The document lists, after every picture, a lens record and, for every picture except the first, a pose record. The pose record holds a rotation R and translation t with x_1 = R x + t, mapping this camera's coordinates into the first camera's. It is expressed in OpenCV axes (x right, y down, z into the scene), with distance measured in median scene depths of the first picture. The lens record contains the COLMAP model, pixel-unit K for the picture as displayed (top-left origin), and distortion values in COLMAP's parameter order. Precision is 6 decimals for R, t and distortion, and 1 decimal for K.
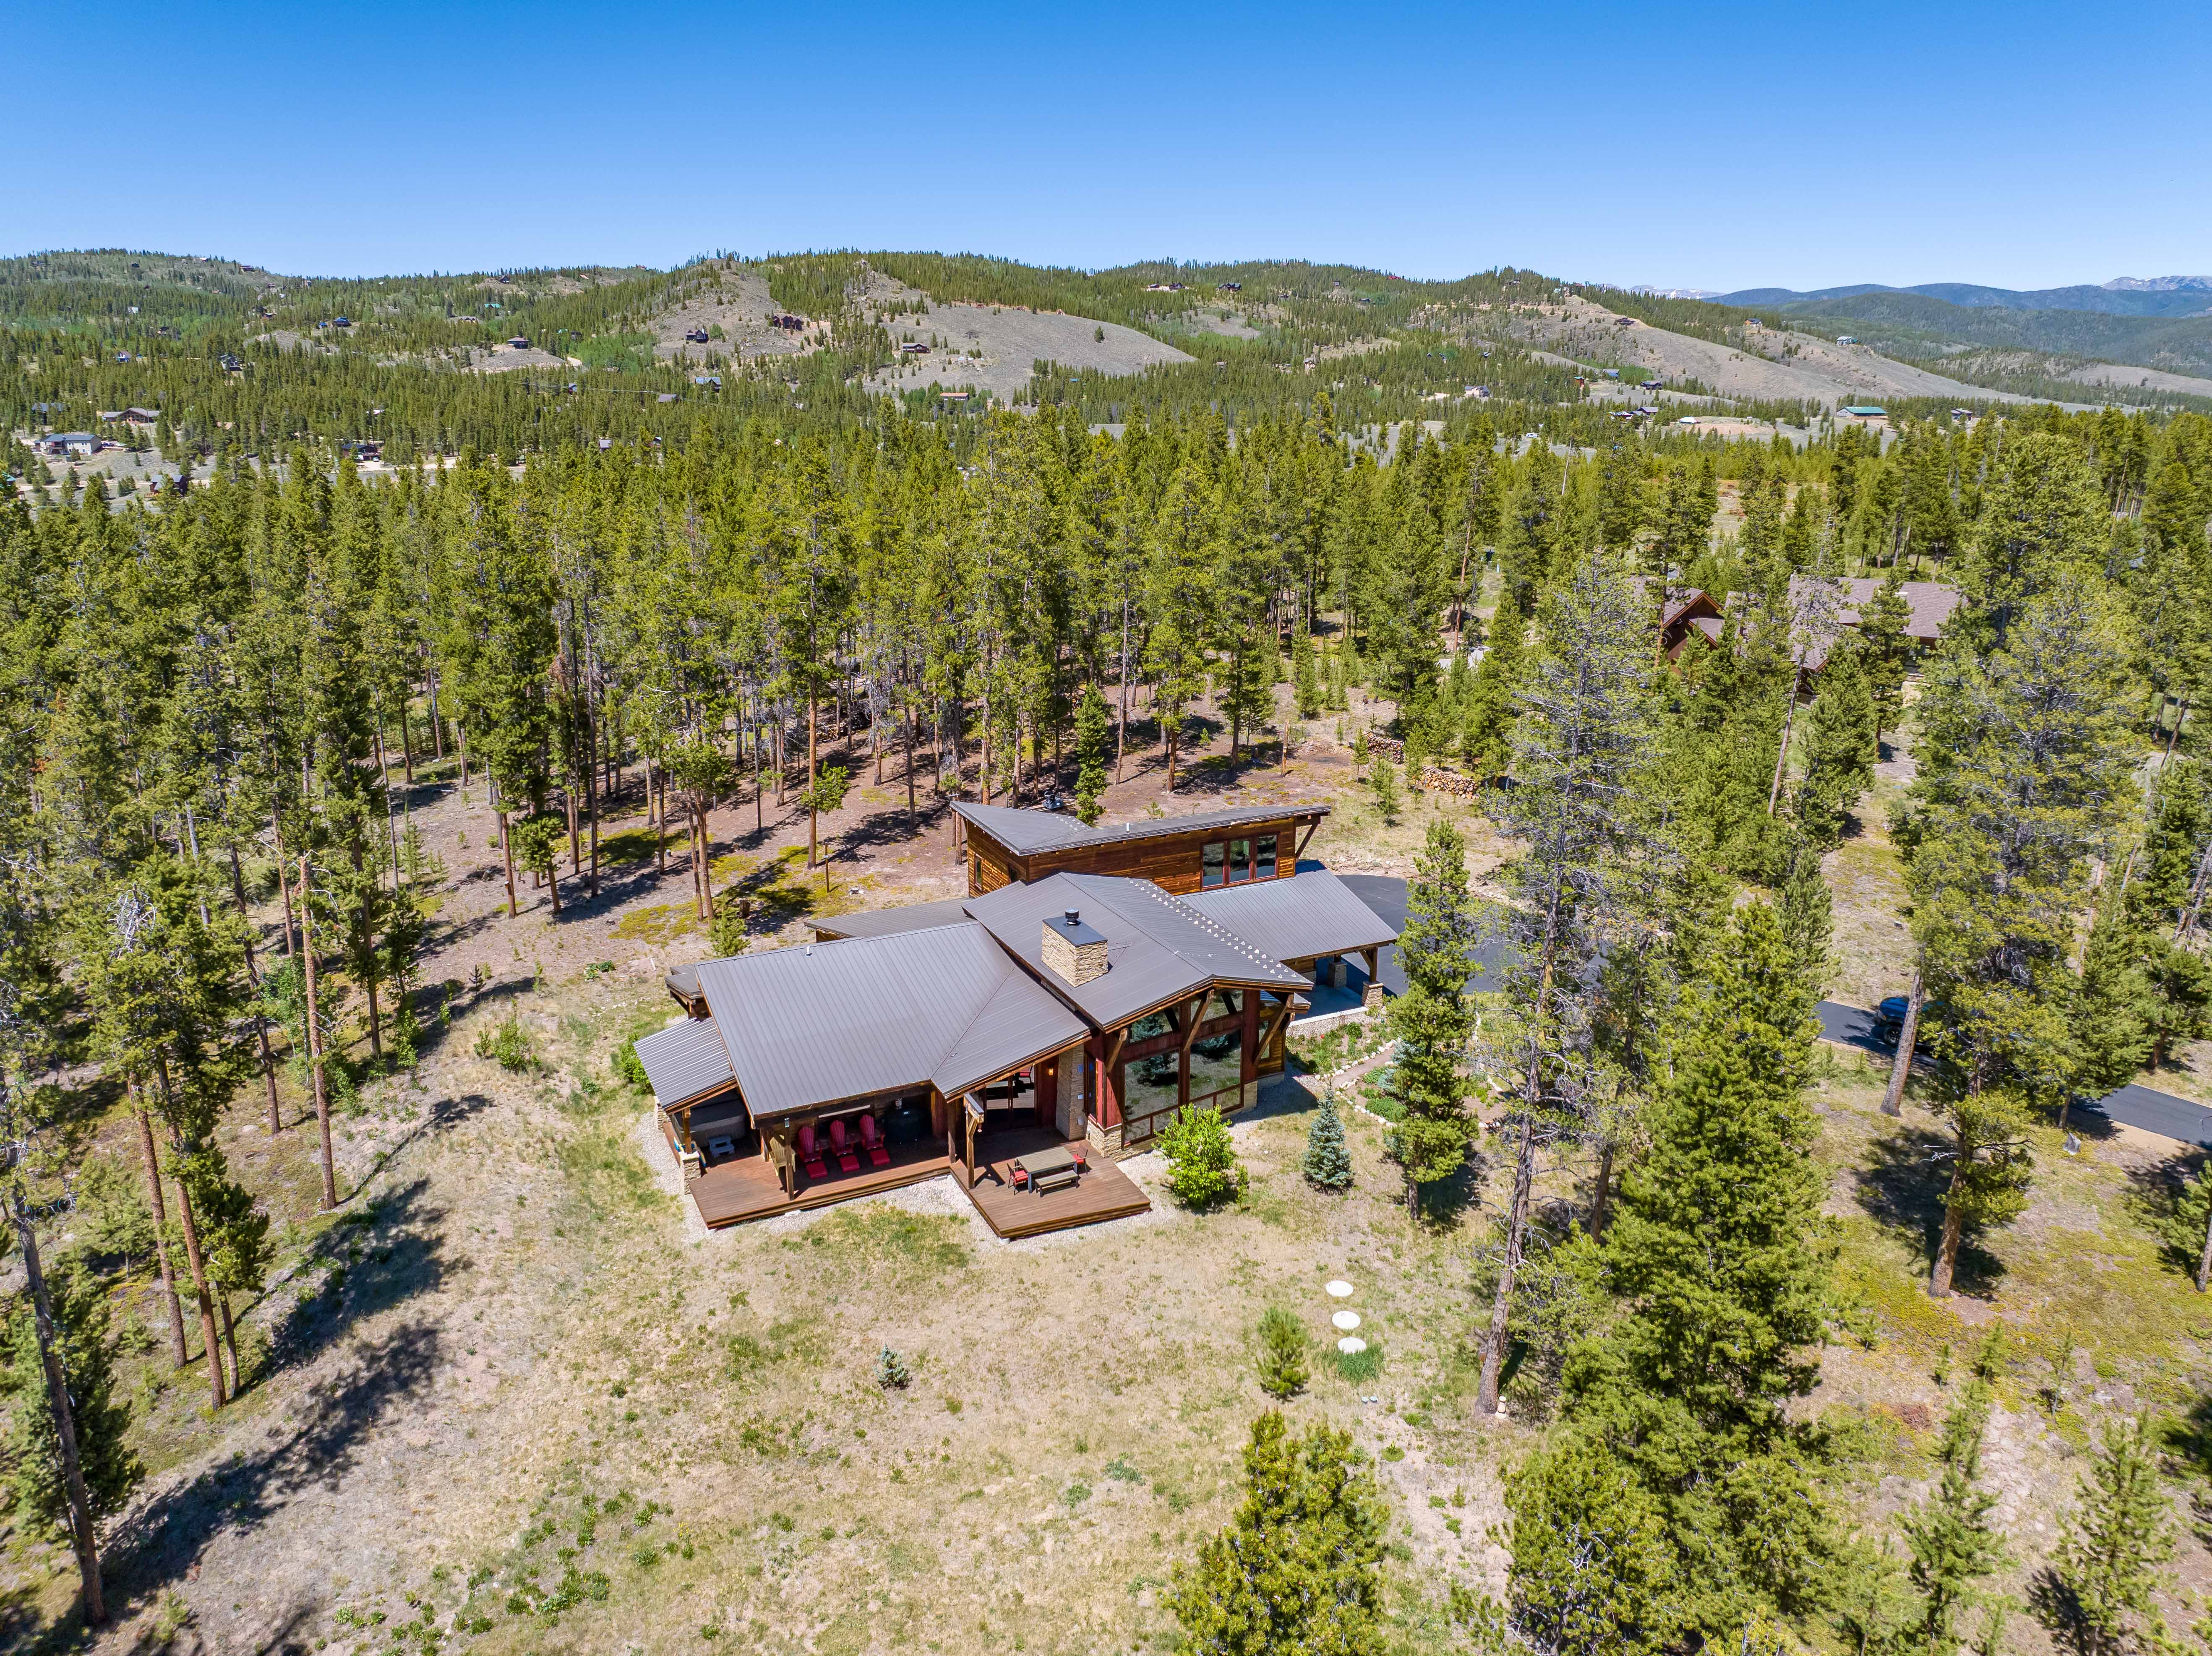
lens RADIAL K [[1559.9, 0, 1108.5], [0, 1559.9, 812.7], [0, 0, 1]] dist [-0.043929, 0.015791]
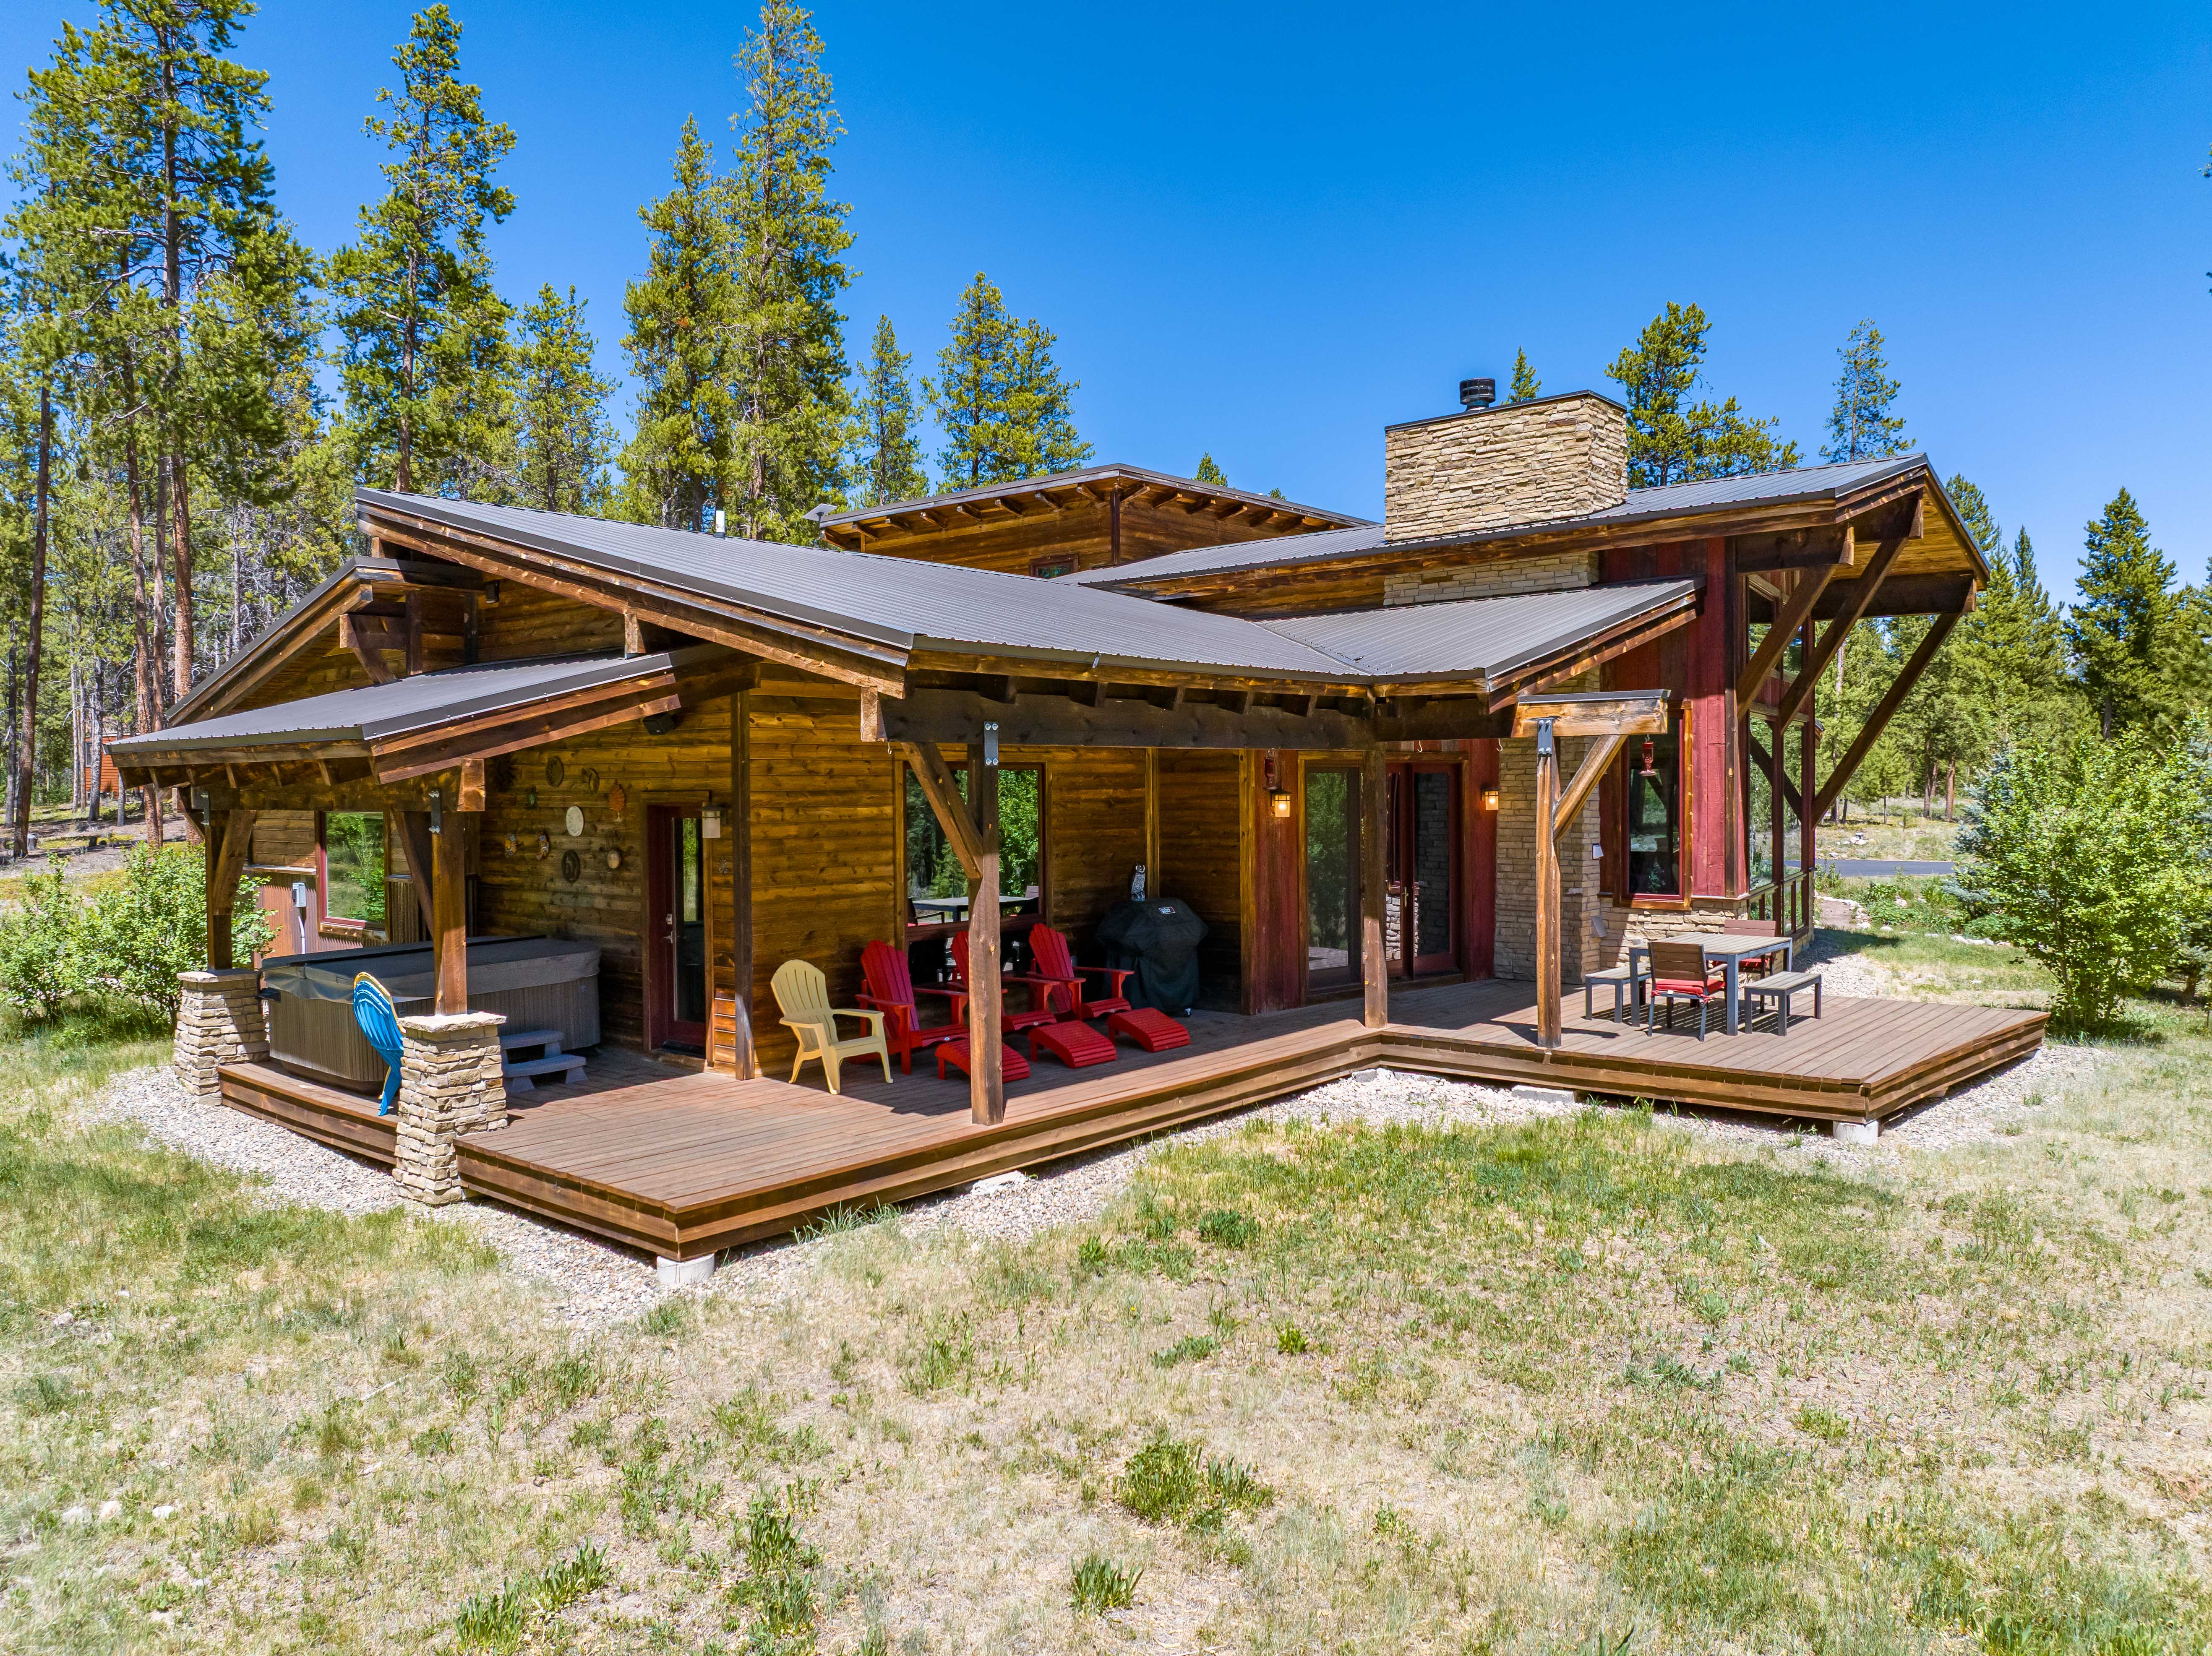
lens RADIAL K [[1559.9, 0, 1117.3], [0, 1559.9, 806.7], [0, 0, 1]] dist [-0.043929, 0.015791]
pose [[0.915814, -0.015276, 0.401313, -0.310726], [0.121052, 0.963301, -0.239578, 0.291969], [-0.382925, 0.267988, 0.884053, 0.869849]]
